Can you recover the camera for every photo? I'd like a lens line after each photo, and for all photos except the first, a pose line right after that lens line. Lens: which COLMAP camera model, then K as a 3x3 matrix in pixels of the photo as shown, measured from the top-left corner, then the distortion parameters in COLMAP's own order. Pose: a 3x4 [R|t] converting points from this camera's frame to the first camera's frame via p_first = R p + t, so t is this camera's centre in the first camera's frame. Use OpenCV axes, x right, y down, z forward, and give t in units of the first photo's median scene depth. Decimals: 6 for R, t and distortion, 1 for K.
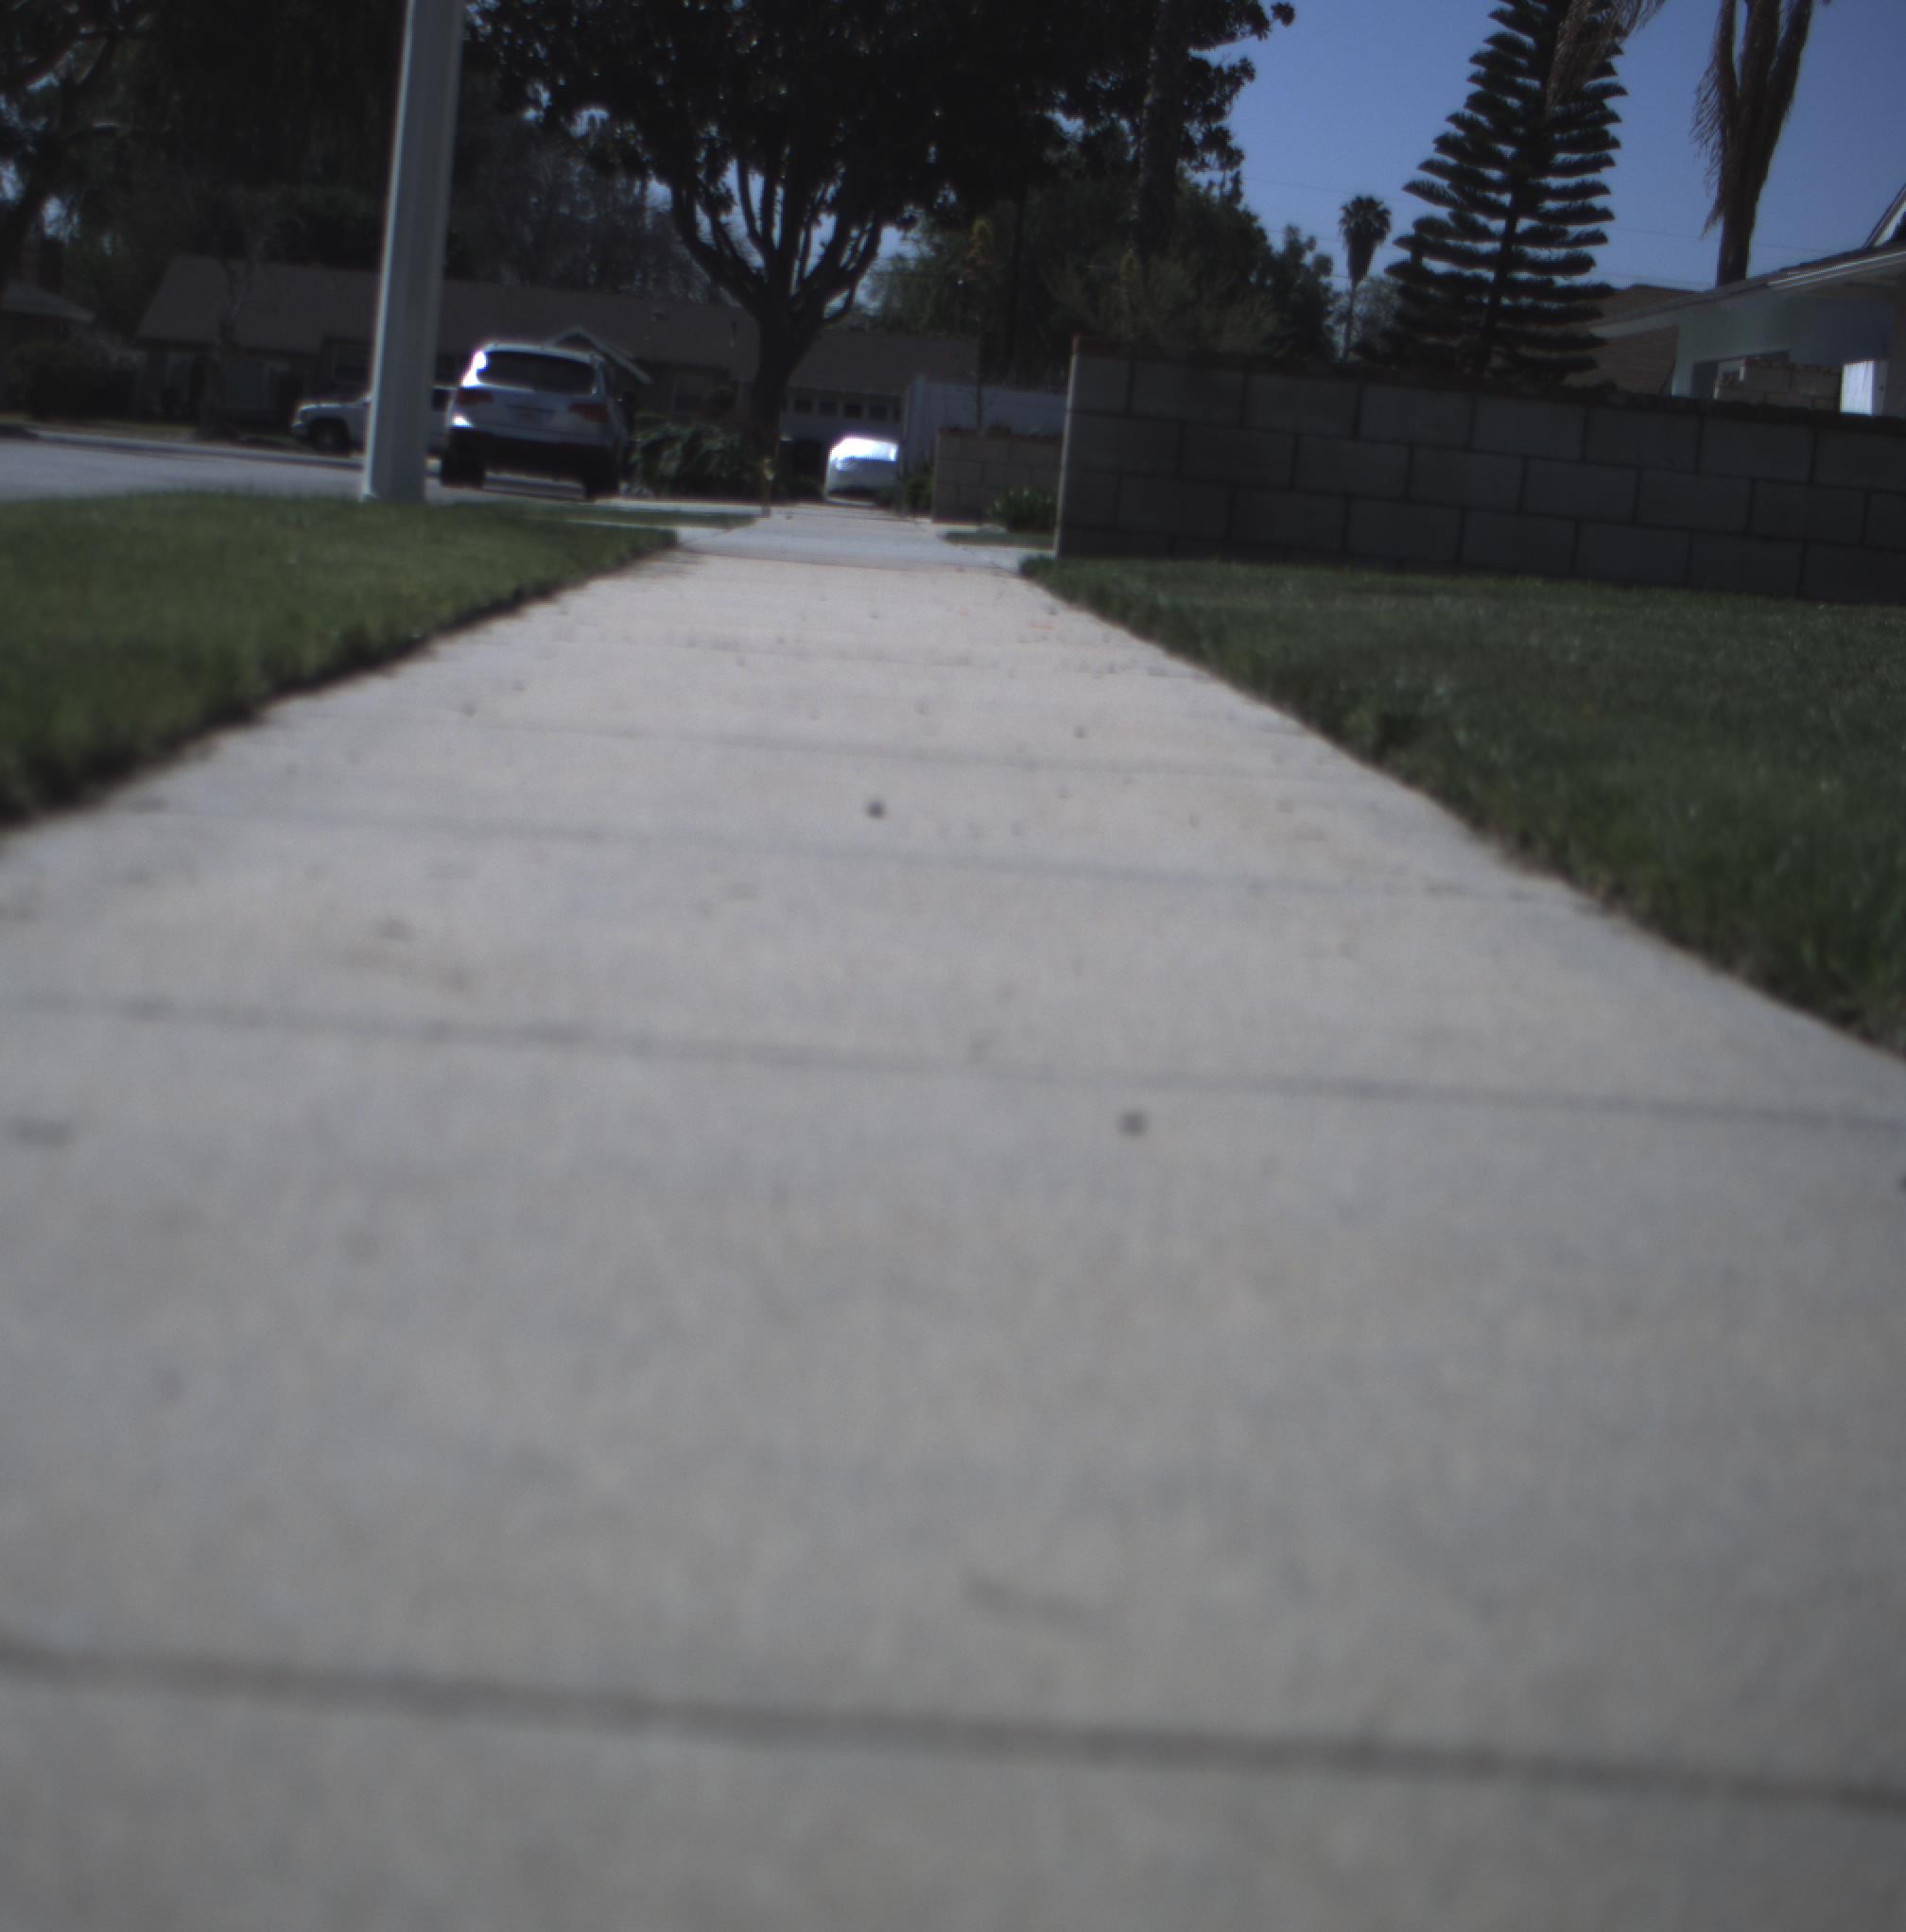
lens RADIAL K [[4298.7, 0, 725.7], [0, 4298.7, 917.4], [0, 0, 1]] dist [-0.164709, 0.837444]
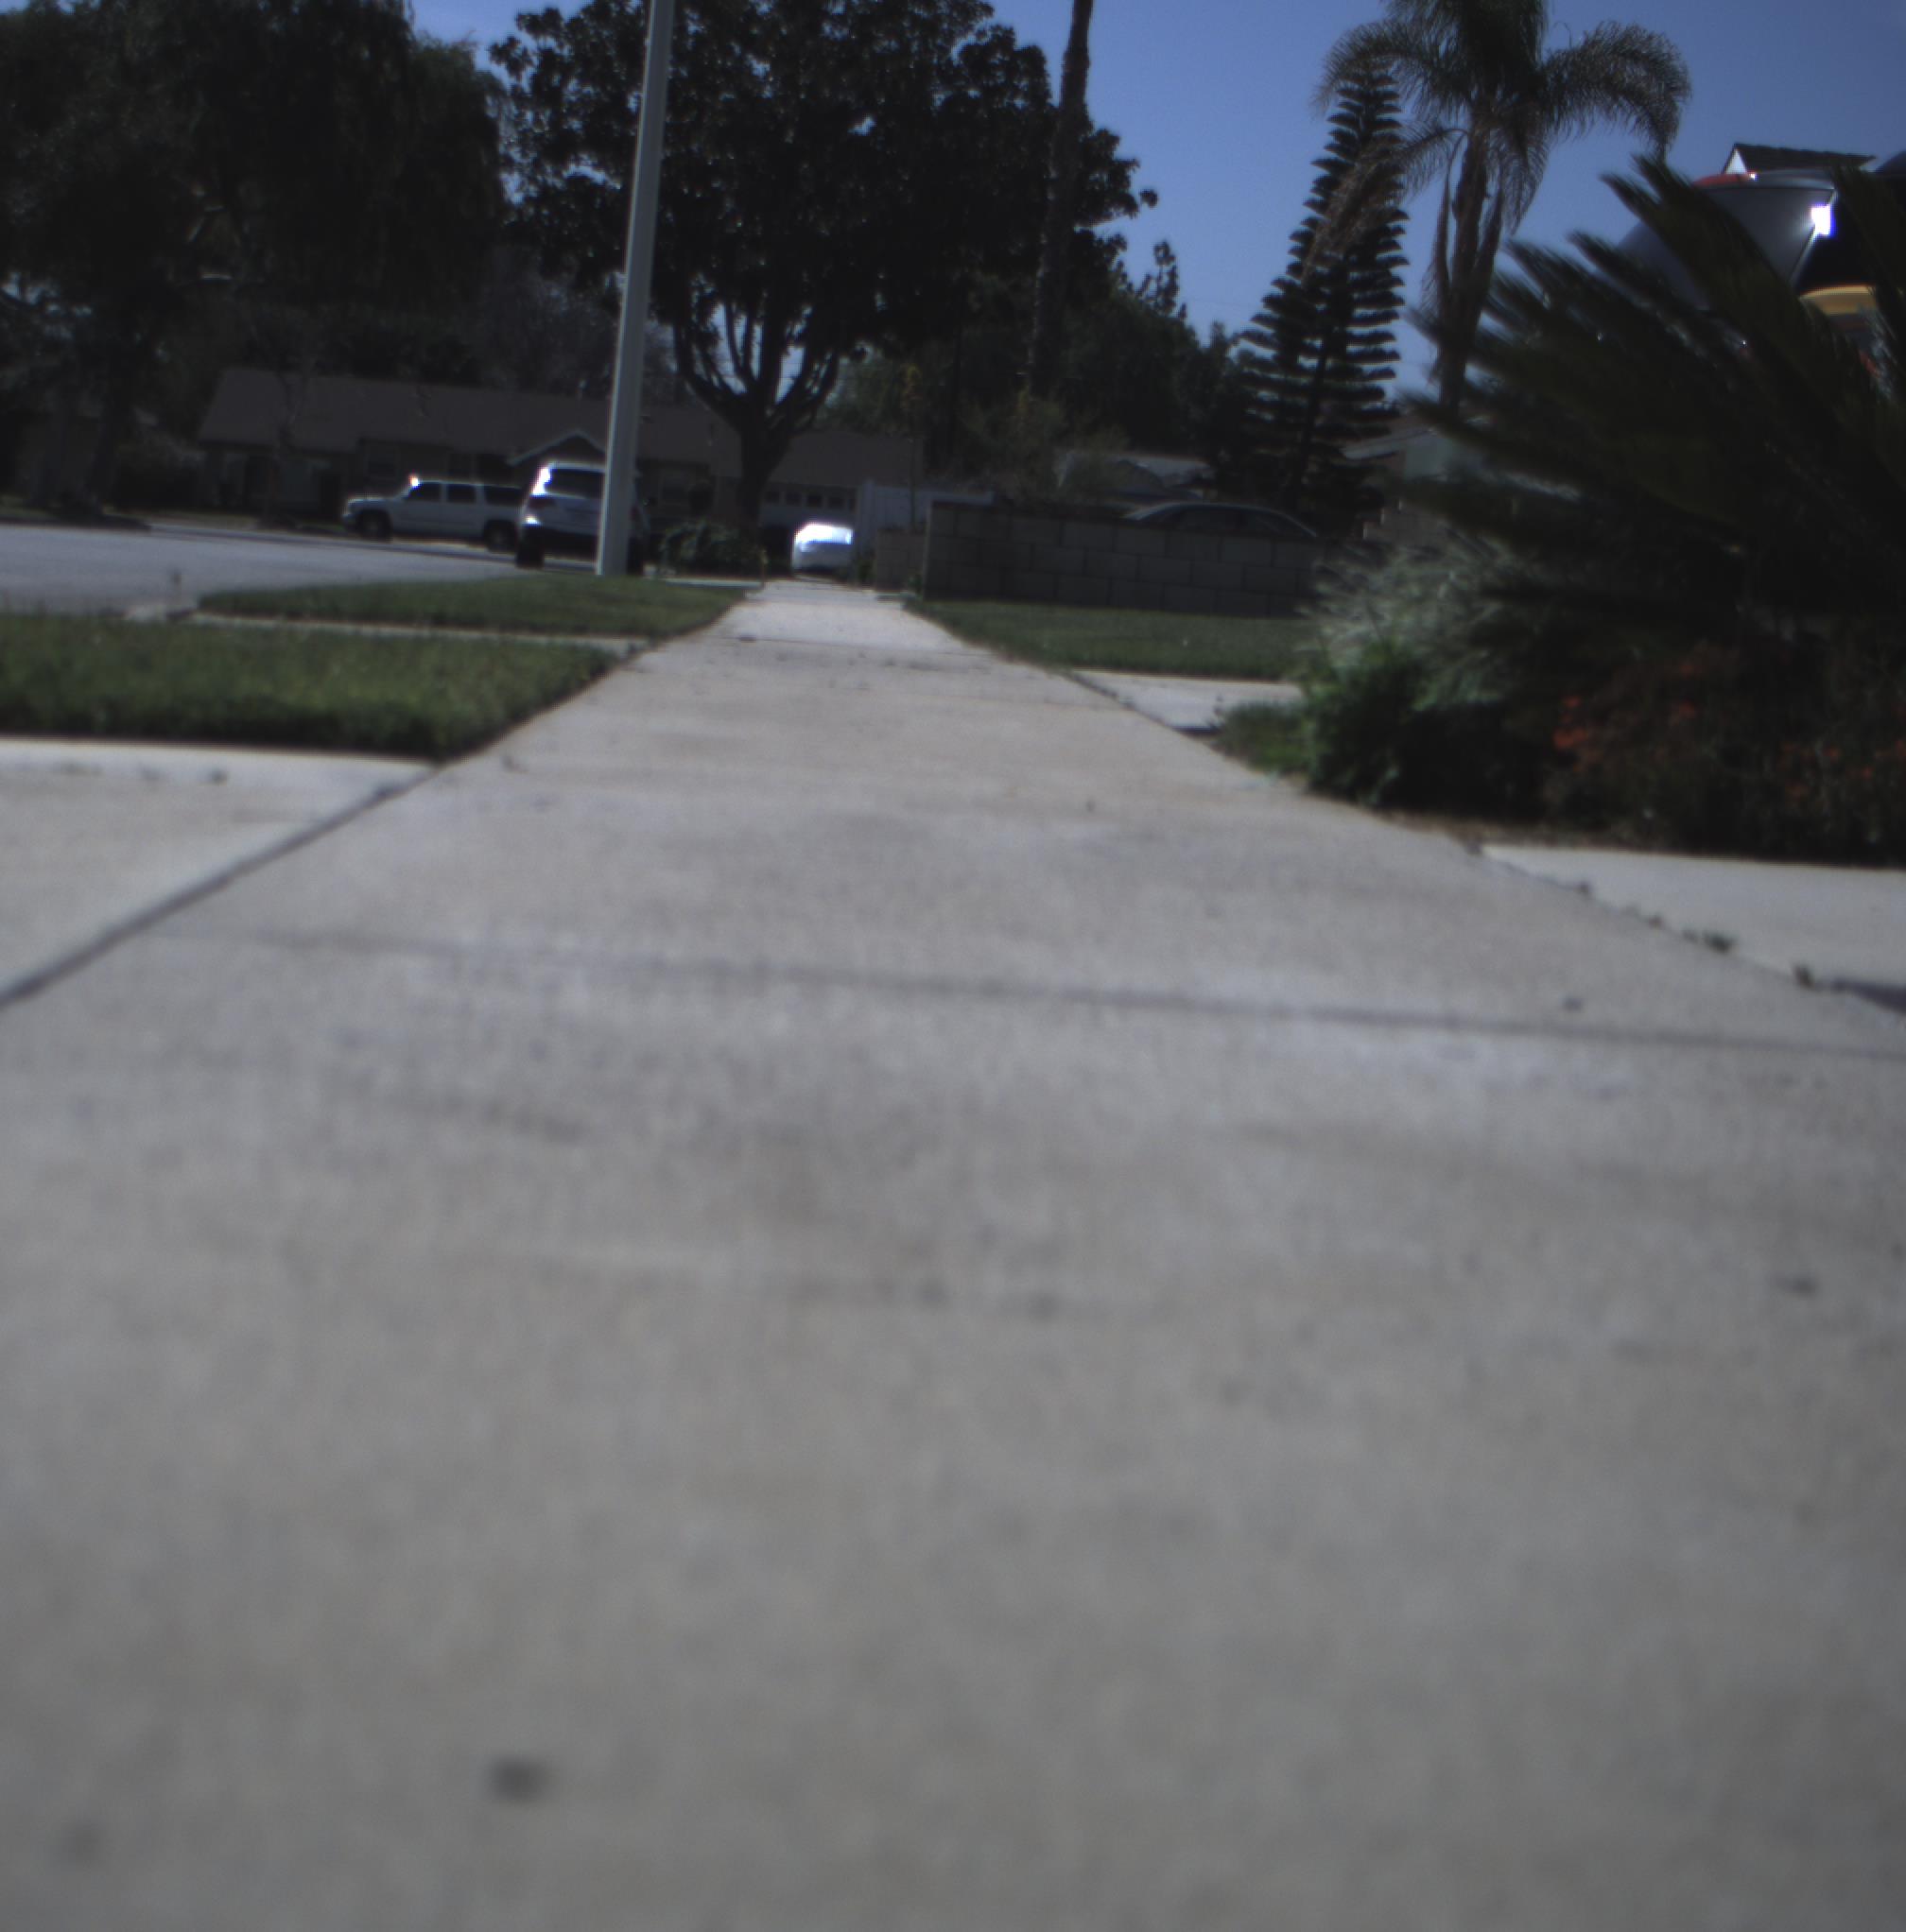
lens RADIAL K [[4298.7, 0, 725.7], [0, 4298.7, 917.4], [0, 0, 1]] dist [-0.164709, 0.837444]
pose [[0.999944, -0.004744, 0.009483, -0.011012], [0.004914, 0.999826, -0.018001, 0.029240], [-0.009396, 0.018047, 0.999793, -0.298912]]
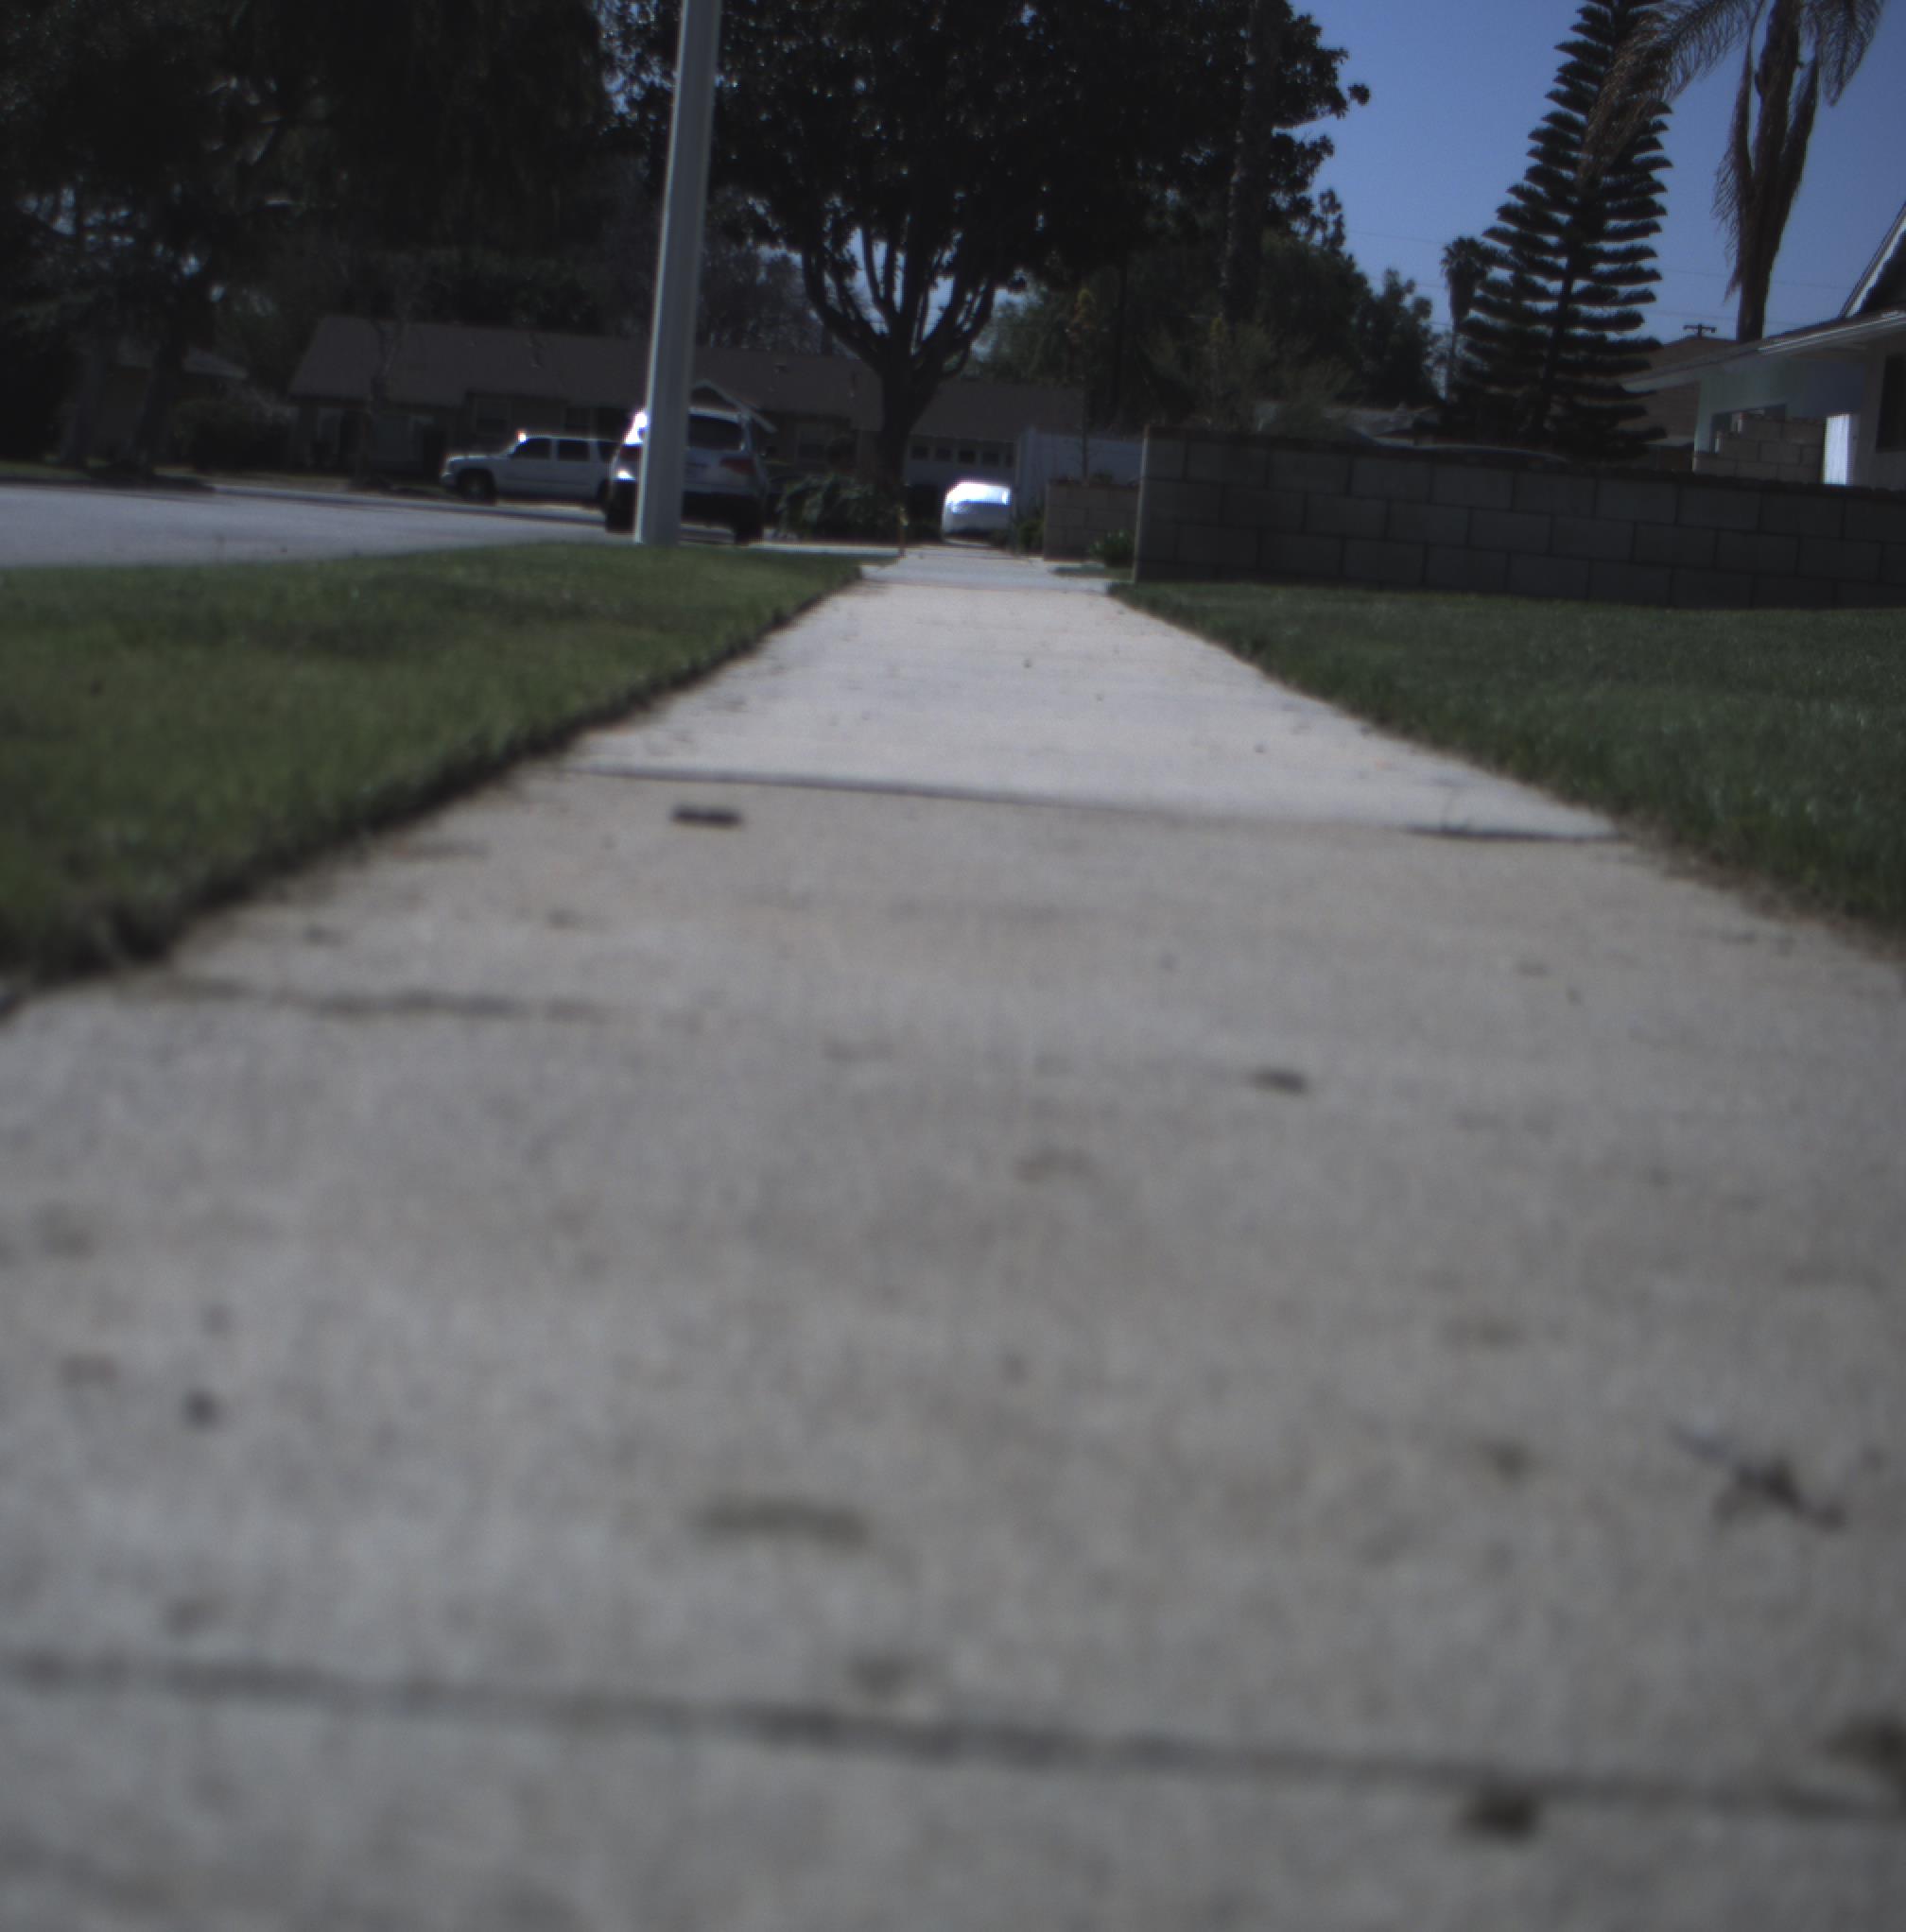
lens RADIAL K [[4298.7, 0, 725.7], [0, 4298.7, 917.4], [0, 0, 1]] dist [-0.164709, 0.837444]
pose [[0.999628, -0.007394, -0.026240, -0.005172], [0.007138, 0.999926, -0.009849, 0.009807], [0.026311, 0.009658, 0.999607, -0.103291]]
